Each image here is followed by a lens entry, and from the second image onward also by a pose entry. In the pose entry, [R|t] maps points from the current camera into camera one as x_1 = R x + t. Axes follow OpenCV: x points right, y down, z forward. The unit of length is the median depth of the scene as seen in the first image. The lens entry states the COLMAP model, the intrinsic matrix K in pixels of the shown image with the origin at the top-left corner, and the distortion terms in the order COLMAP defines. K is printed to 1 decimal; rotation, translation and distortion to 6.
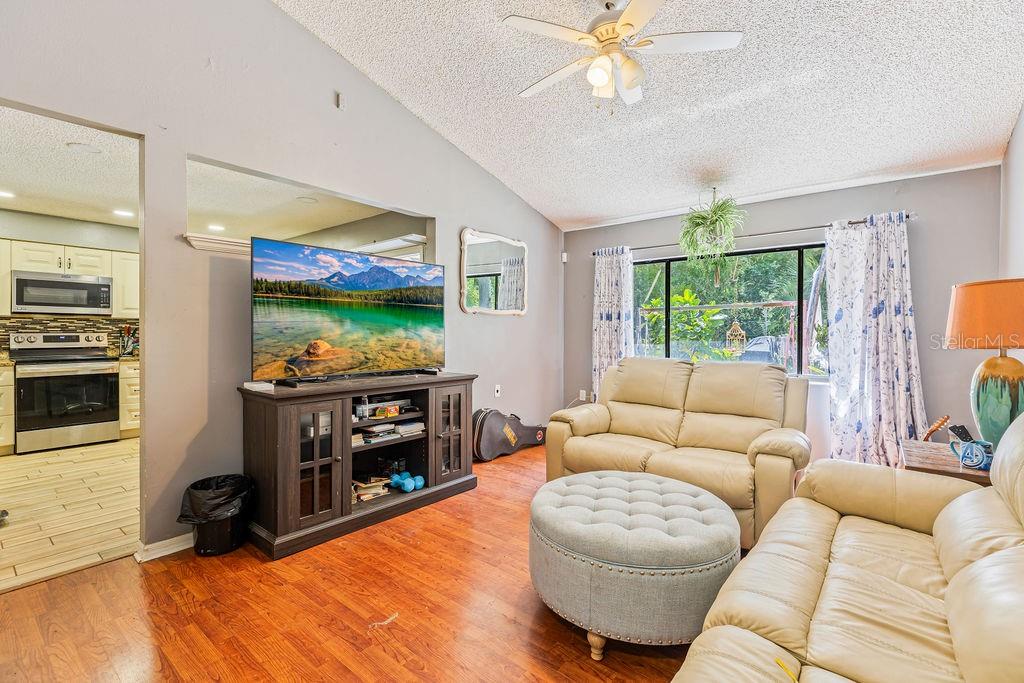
lens RADIAL K [[442.2, 0, 518.5], [0, 442.2, 337.0], [0, 0, 1]] dist [0.002177, 0.000503]
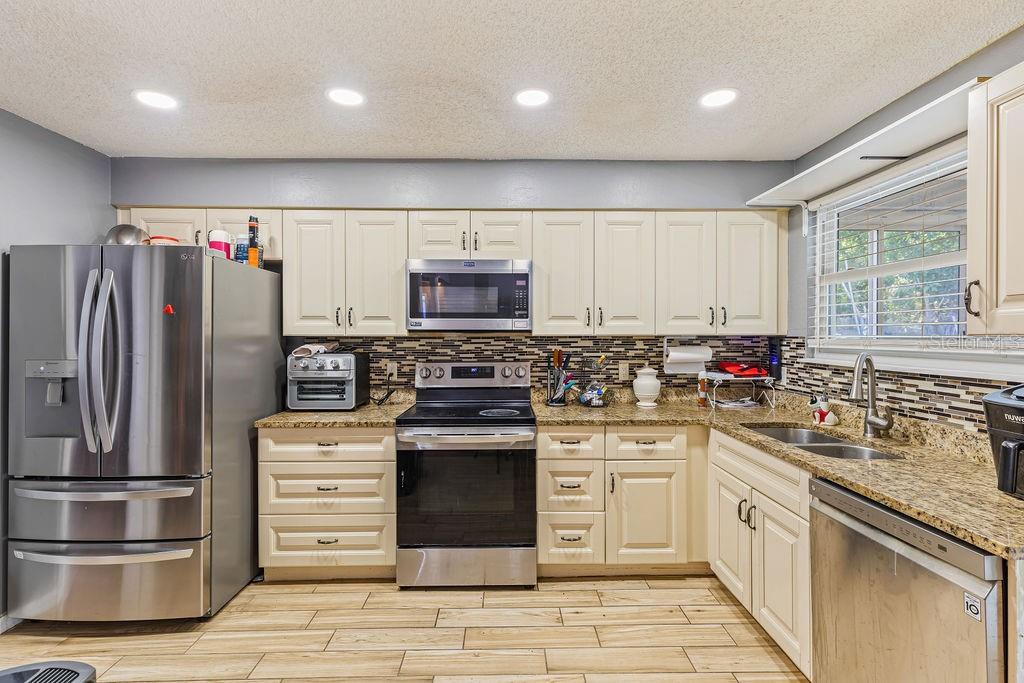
lens RADIAL K [[484.0, 0, 515.5], [0, 484.0, 335.1], [0, 0, 1]] dist [0.002618, -0.000388]
pose [[0.630820, -0.003130, -0.775923, -0.499578], [-0.002642, 0.999977, -0.006181, -0.042169], [0.775925, 0.005949, 0.630797, 0.643776]]
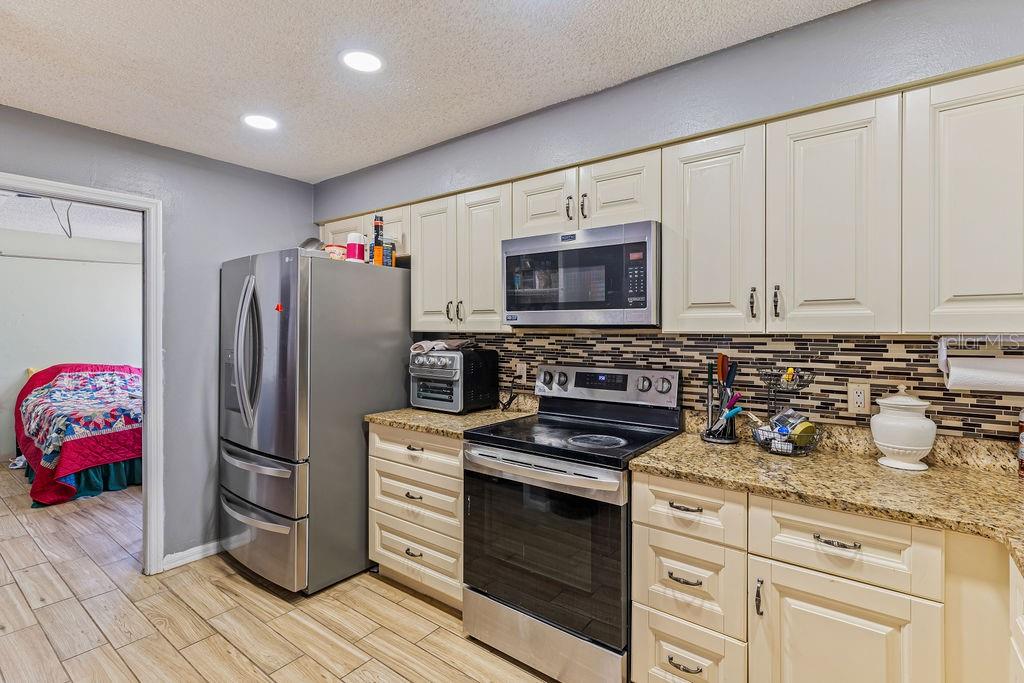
lens RADIAL K [[480.4, 0, 506.3], [0, 480.4, 328.5], [0, 0, 1]] dist [0.001922, 0.000112]
pose [[0.004291, -0.006112, -0.999972, -0.551853], [-0.010039, 0.999931, -0.006155, -0.045400], [0.999940, 0.010065, 0.004229, 0.912293]]
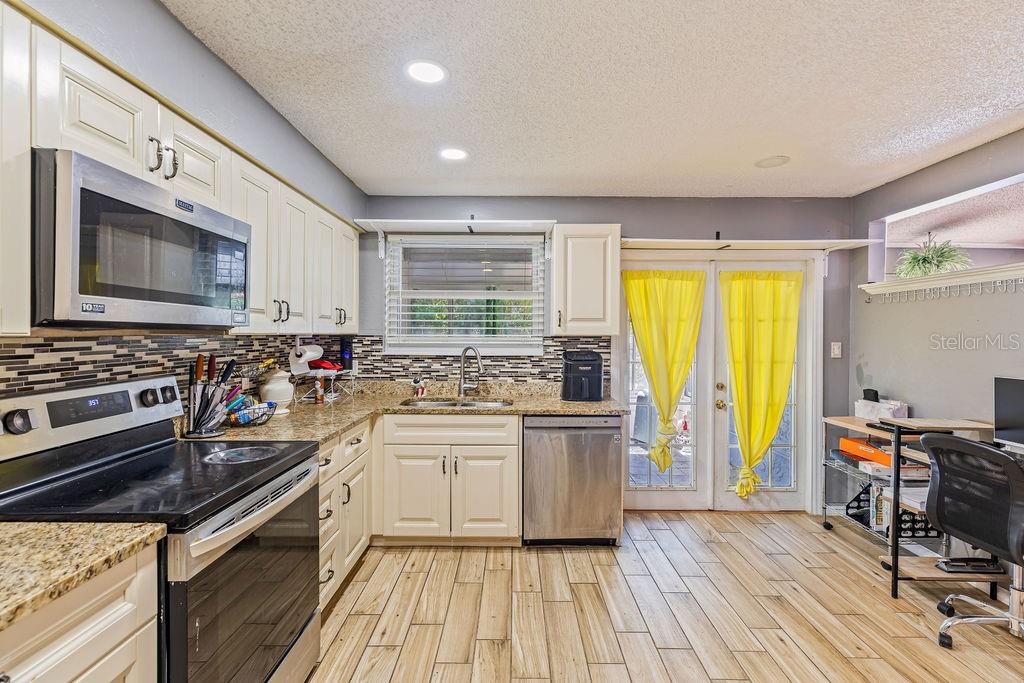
lens RADIAL K [[442.2, 0, 518.5], [0, 442.2, 337.0], [0, 0, 1]] dist [0.002177, 0.000503]
pose [[0.793367, -0.004434, 0.608727, -0.996020], [0.003328, 0.999990, 0.002947, -0.043641], [-0.608734, -0.000313, 0.793374, 0.596662]]
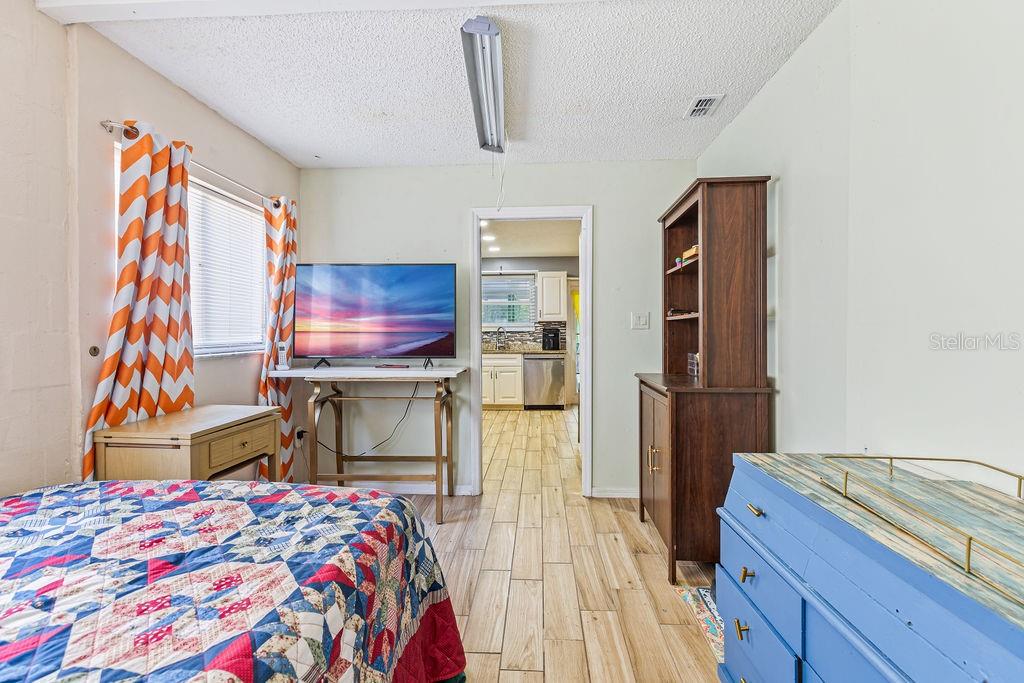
lens RADIAL K [[442.2, 0, 518.5], [0, 442.2, 337.0], [0, 0, 1]] dist [0.002177, 0.000503]
pose [[0.824147, -0.022062, 0.565946, -1.447705], [0.017532, 0.999756, 0.013443, -0.011897], [-0.566104, -0.001157, 0.824333, -0.098480]]
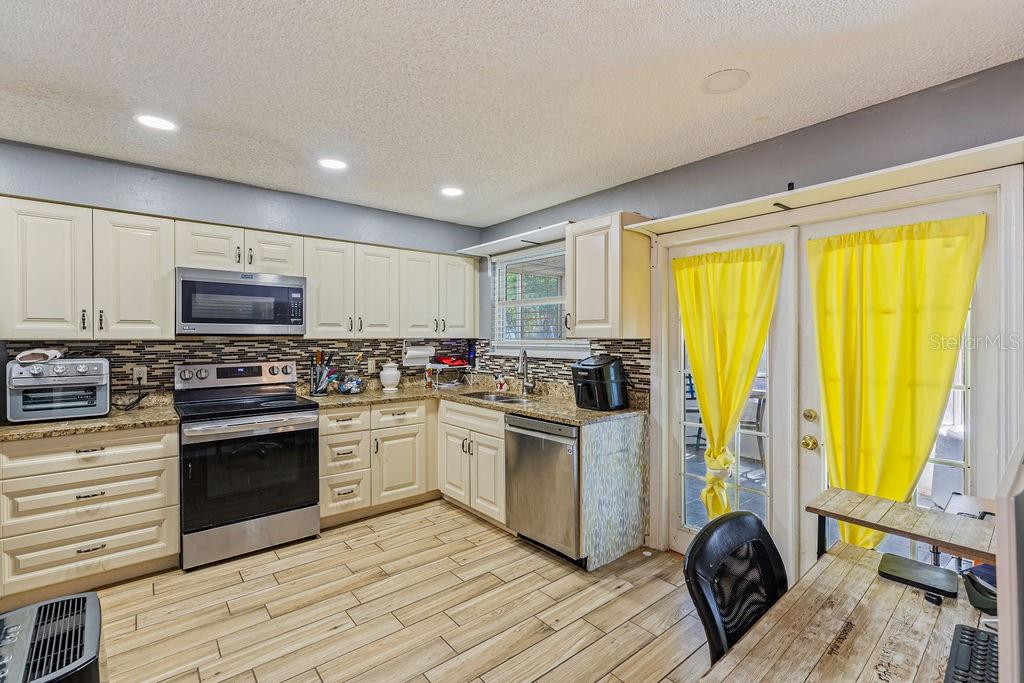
lens RADIAL K [[451.0, 0, 530.2], [0, 451.0, 339.9], [0, 0, 1]] dist [0.000757, 0.000102]
pose [[0.980847, -0.004606, -0.194723, -0.483975], [0.004089, 0.999987, -0.003058, -0.040224], [0.194735, 0.002204, 0.980853, 0.433242]]
